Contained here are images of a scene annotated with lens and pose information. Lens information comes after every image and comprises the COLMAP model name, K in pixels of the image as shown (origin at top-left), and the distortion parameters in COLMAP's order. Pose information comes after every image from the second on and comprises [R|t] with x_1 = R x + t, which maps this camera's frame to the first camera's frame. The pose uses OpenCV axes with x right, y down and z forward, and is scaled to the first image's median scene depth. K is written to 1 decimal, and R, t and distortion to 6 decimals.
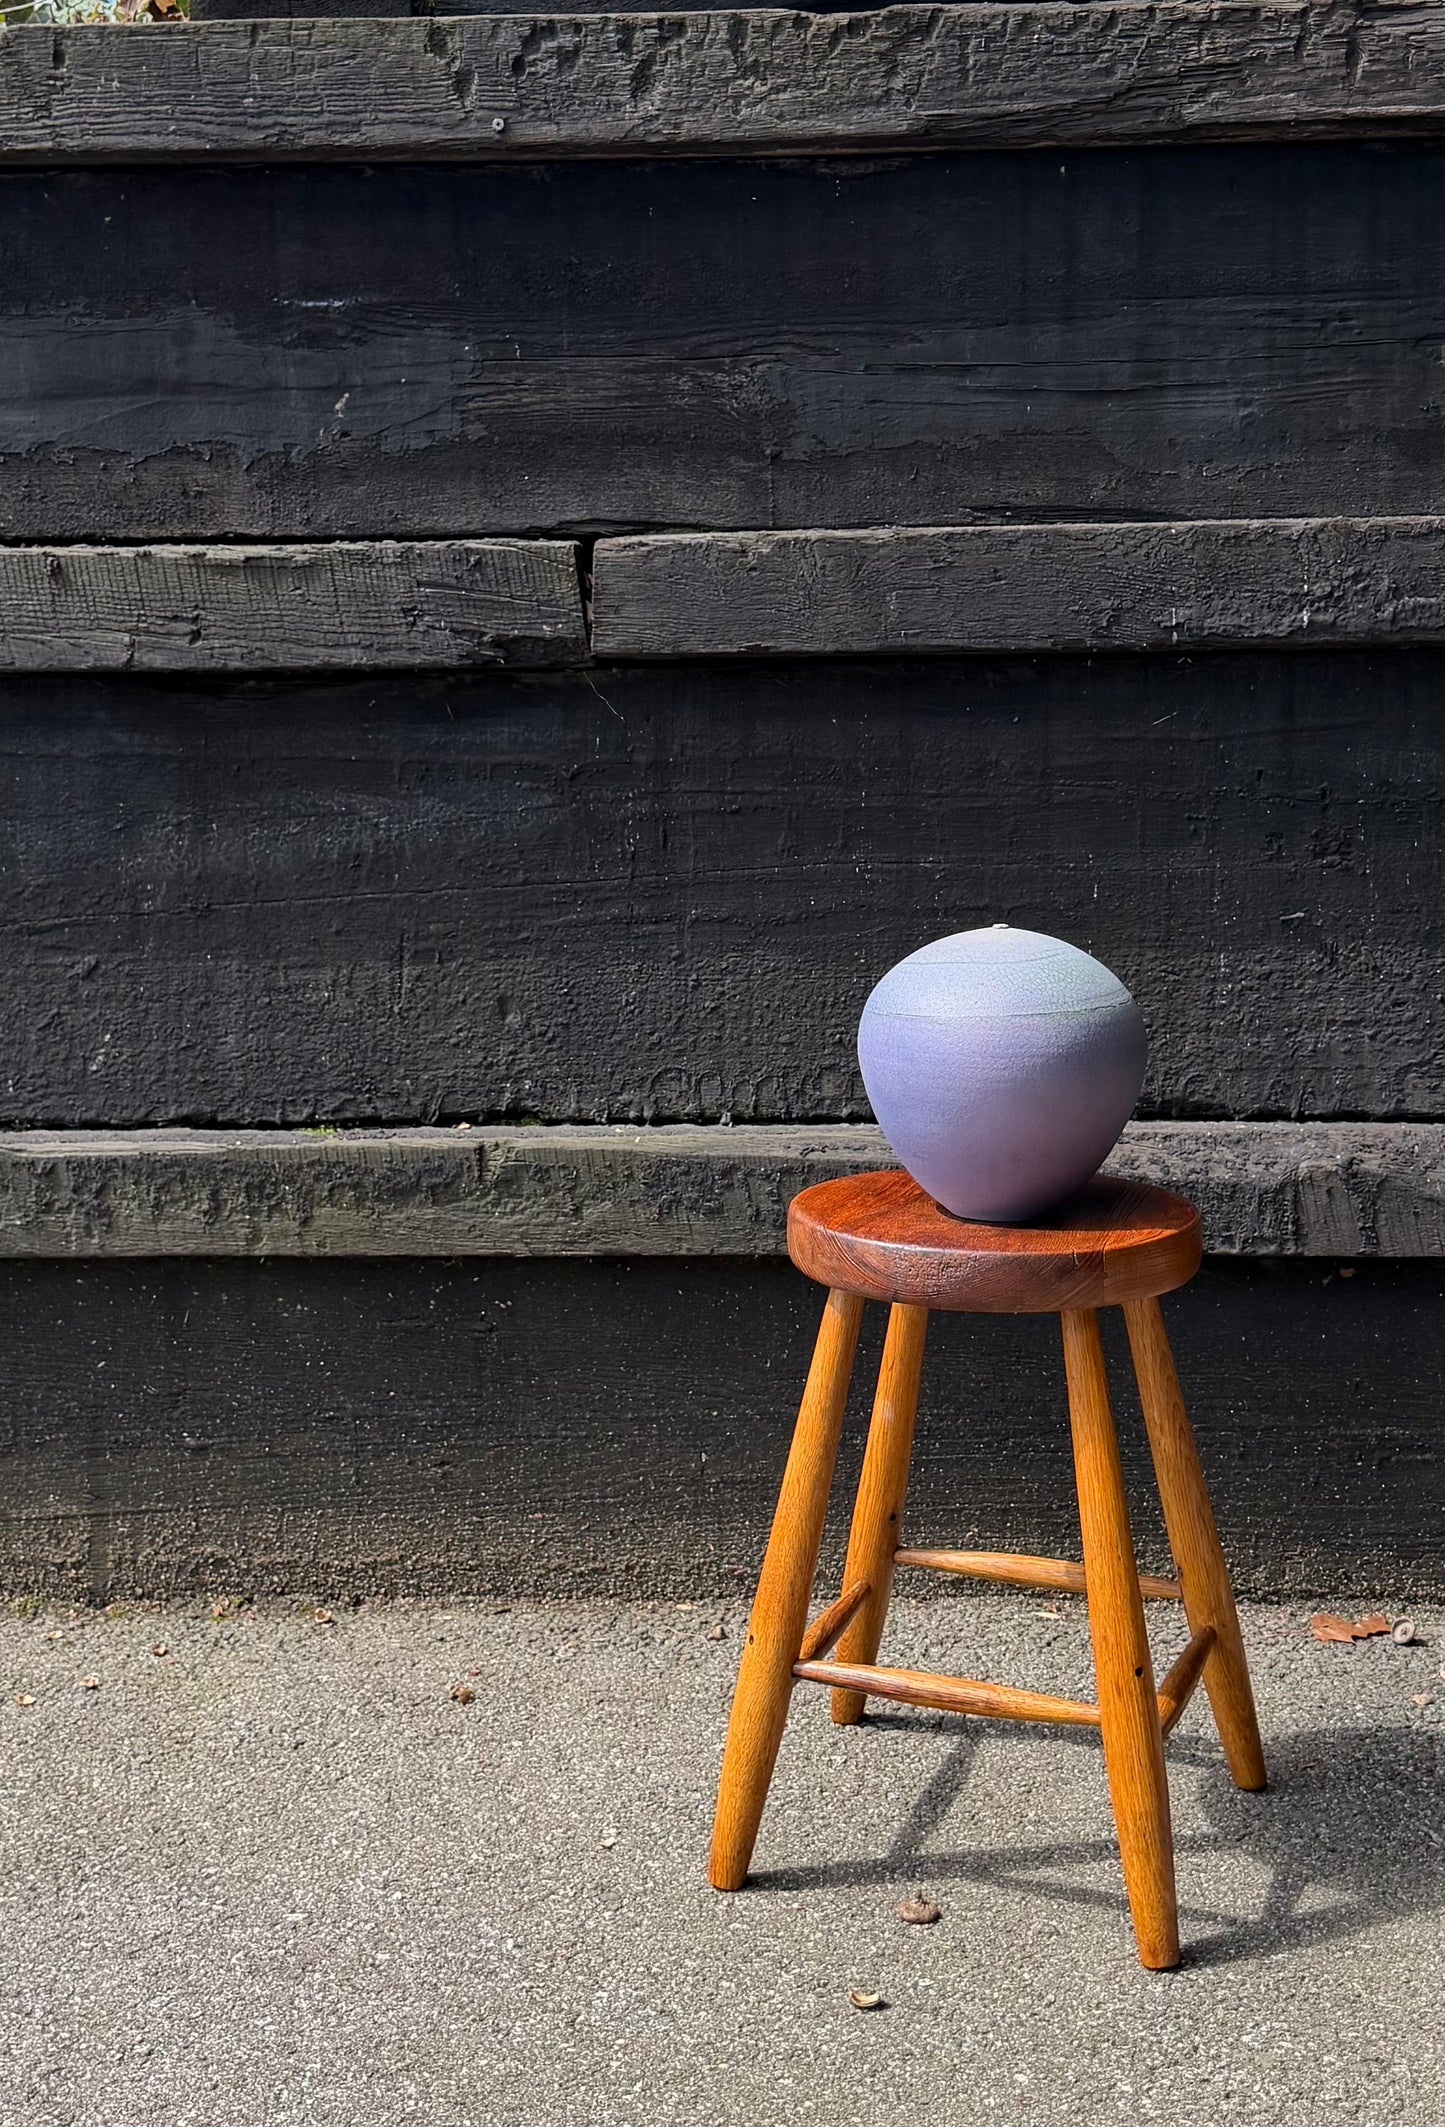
lens RADIAL K [[2612.0, 0, 698.7], [0, 2612.0, 950.0], [0, 0, 1]] dist [0.180701, -0.451879]
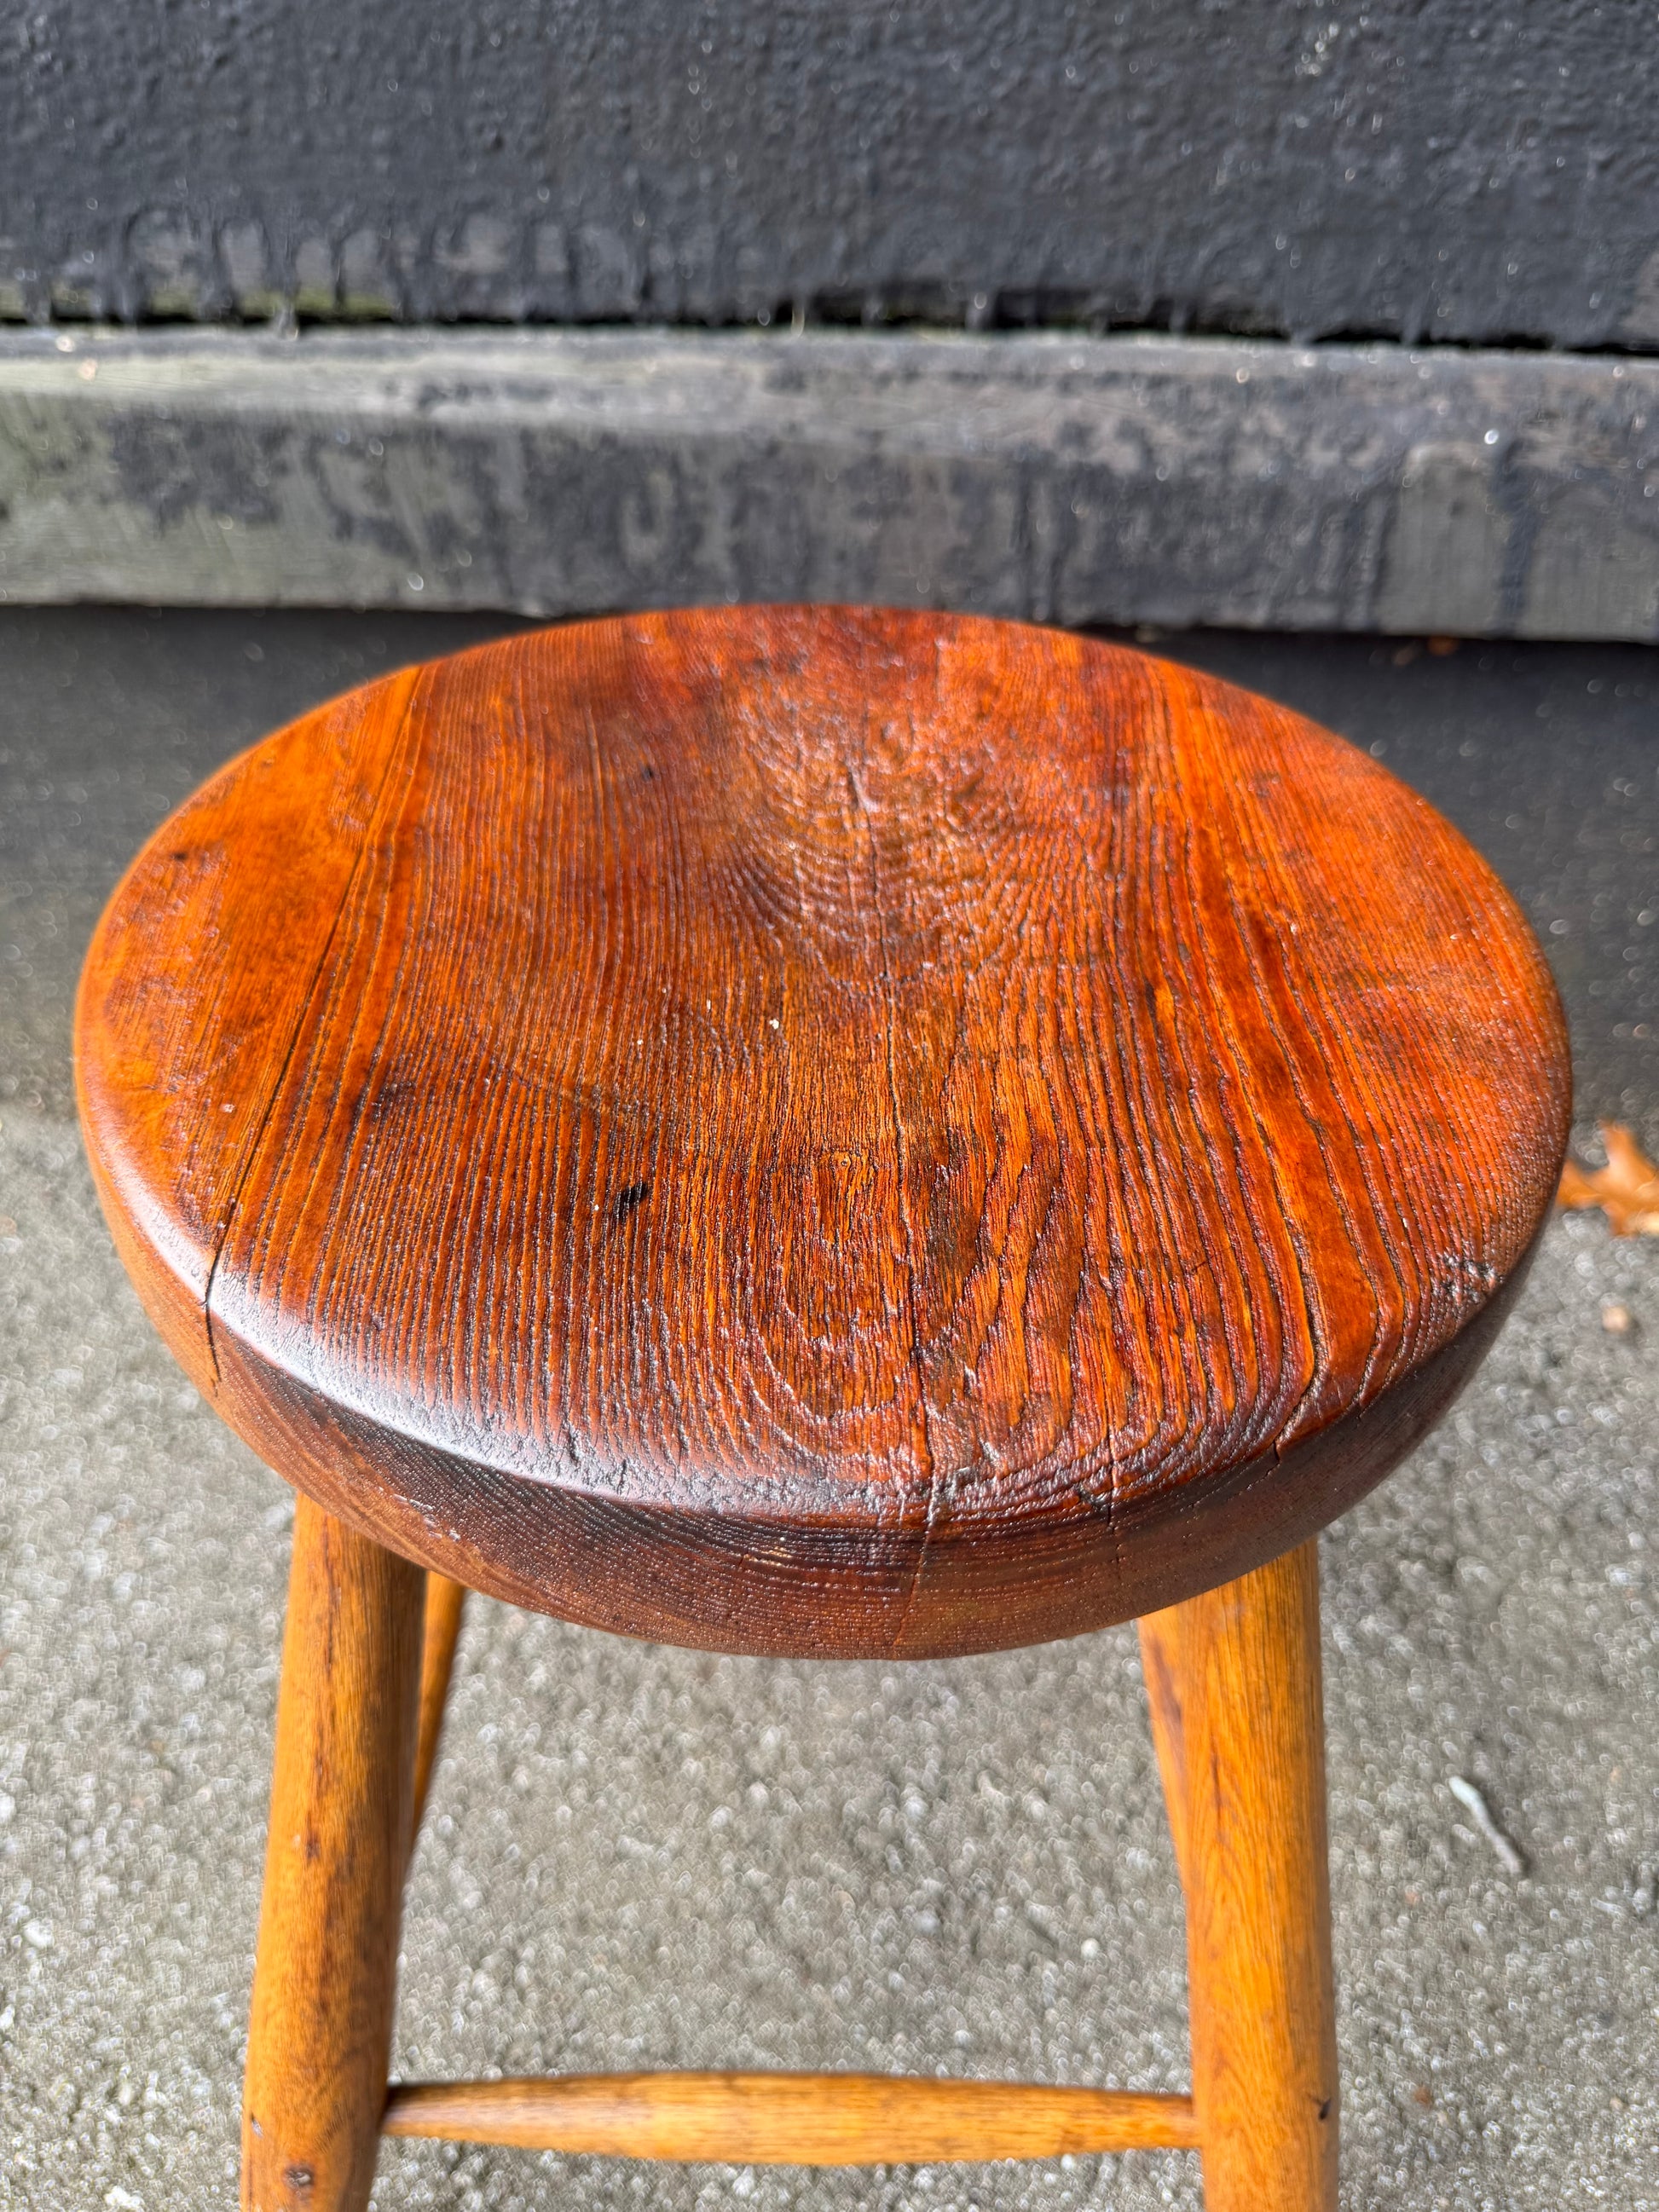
lens RADIAL K [[1633.6, 0, 836.9], [0, 1633.6, 1115.5], [0, 0, 1]] dist [-0.041194, 0.007927]
pose [[0.999556, 0.007928, 0.028734, 0.109746], [-0.022614, 0.829710, 0.557737, 0.017319], [-0.019419, -0.558139, 0.829520, 0.668757]]
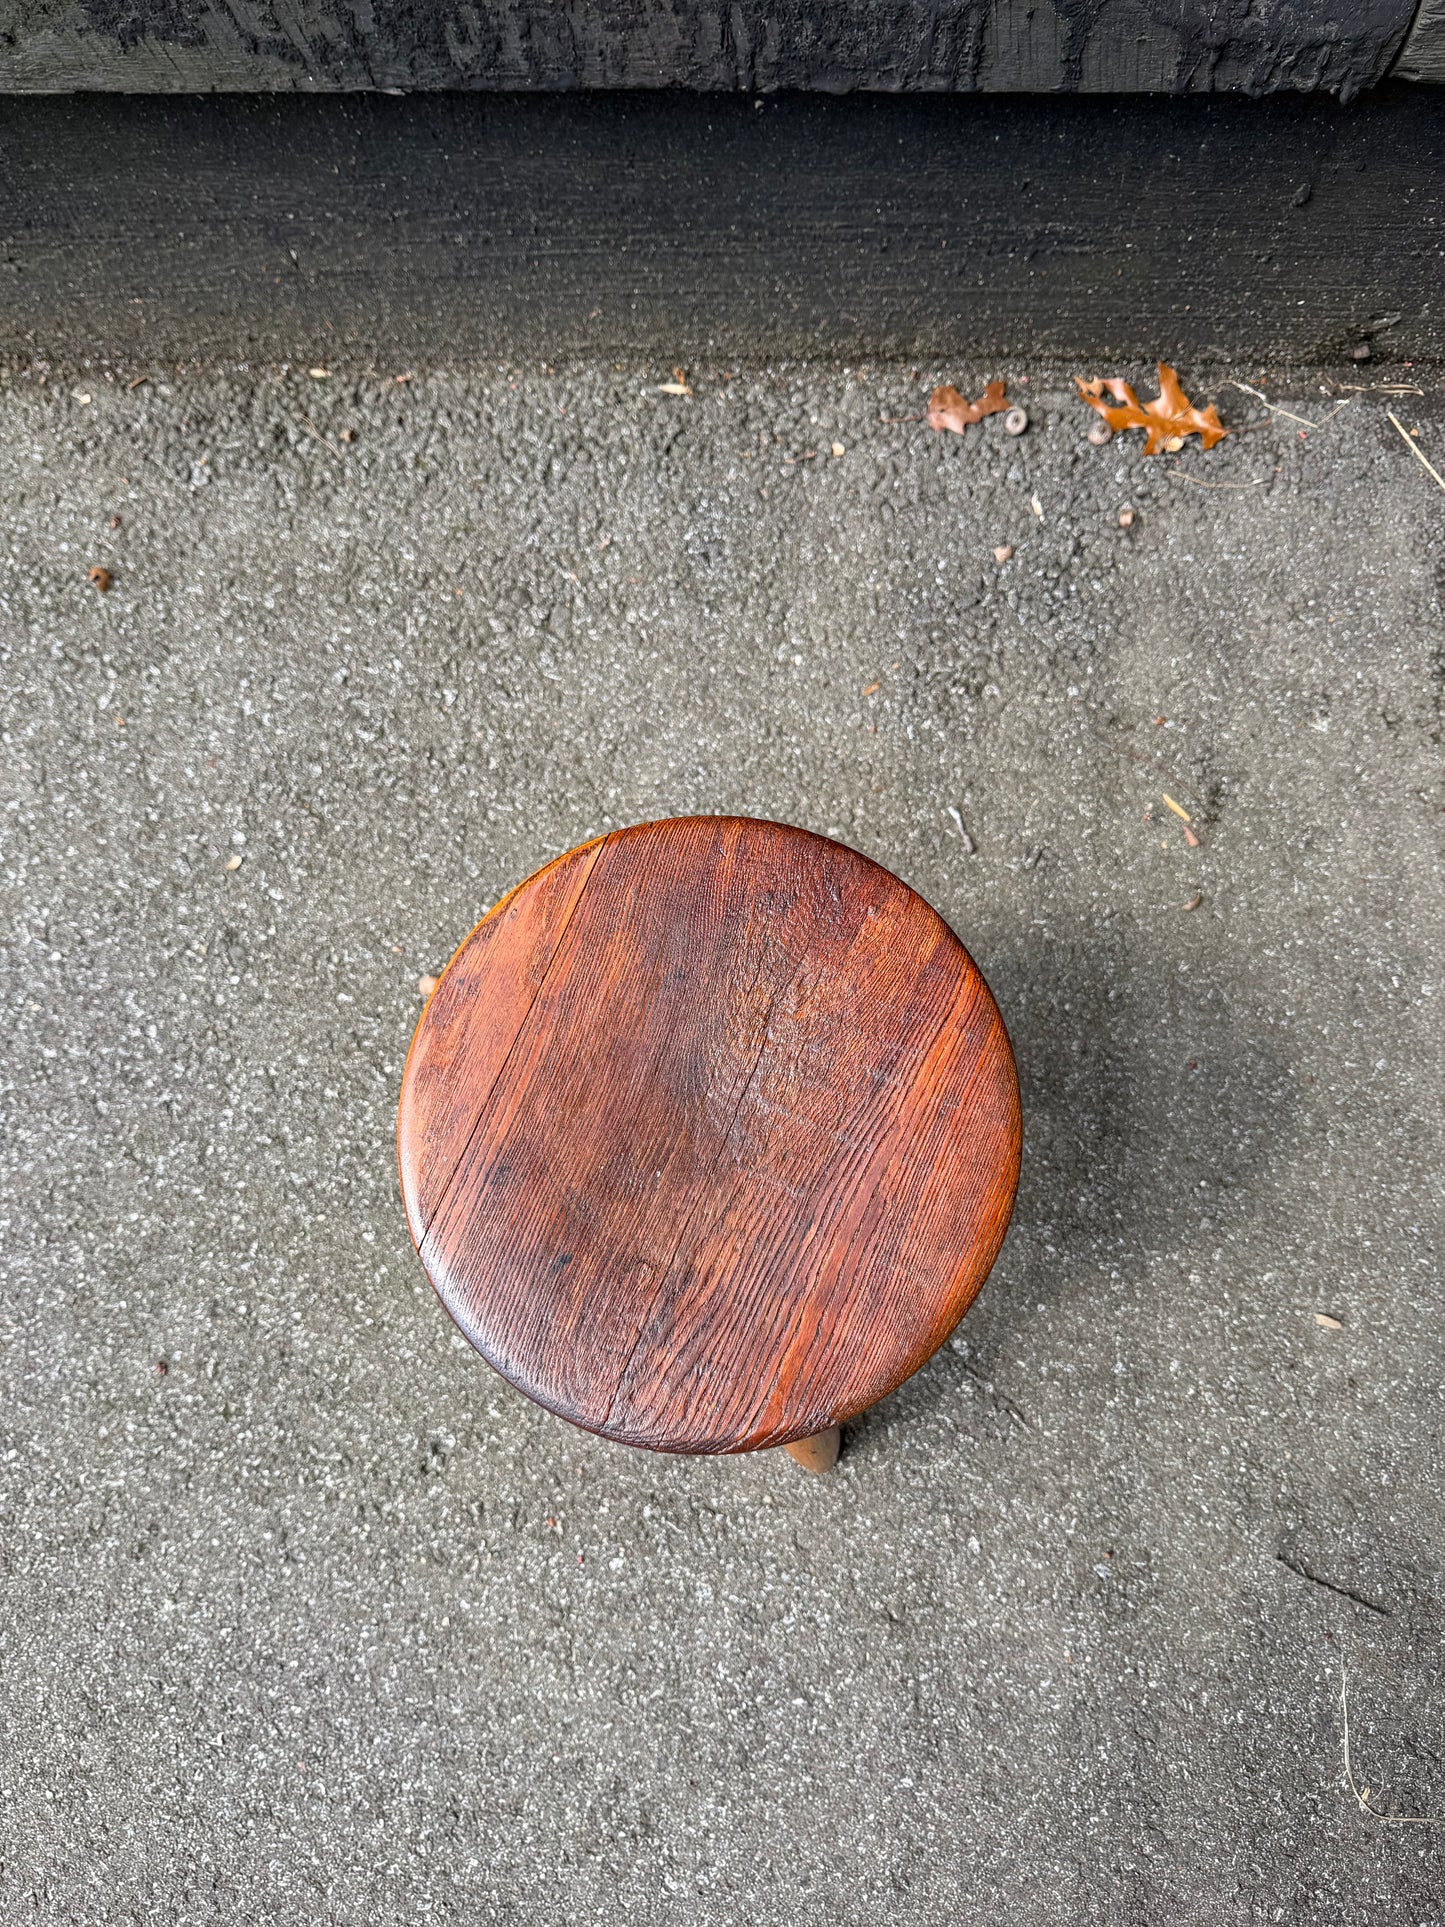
lens RADIAL K [[1330.8, 0, 721.9], [0, 1330.8, 979.9], [0, 0, 1]] dist [0.139084, -0.296091]
pose [[0.999595, -0.028441, 0.000013, 0.145358], [0.009243, 0.325263, 0.945578, -0.164633], [-0.026898, -0.945196, 0.325395, 0.625507]]
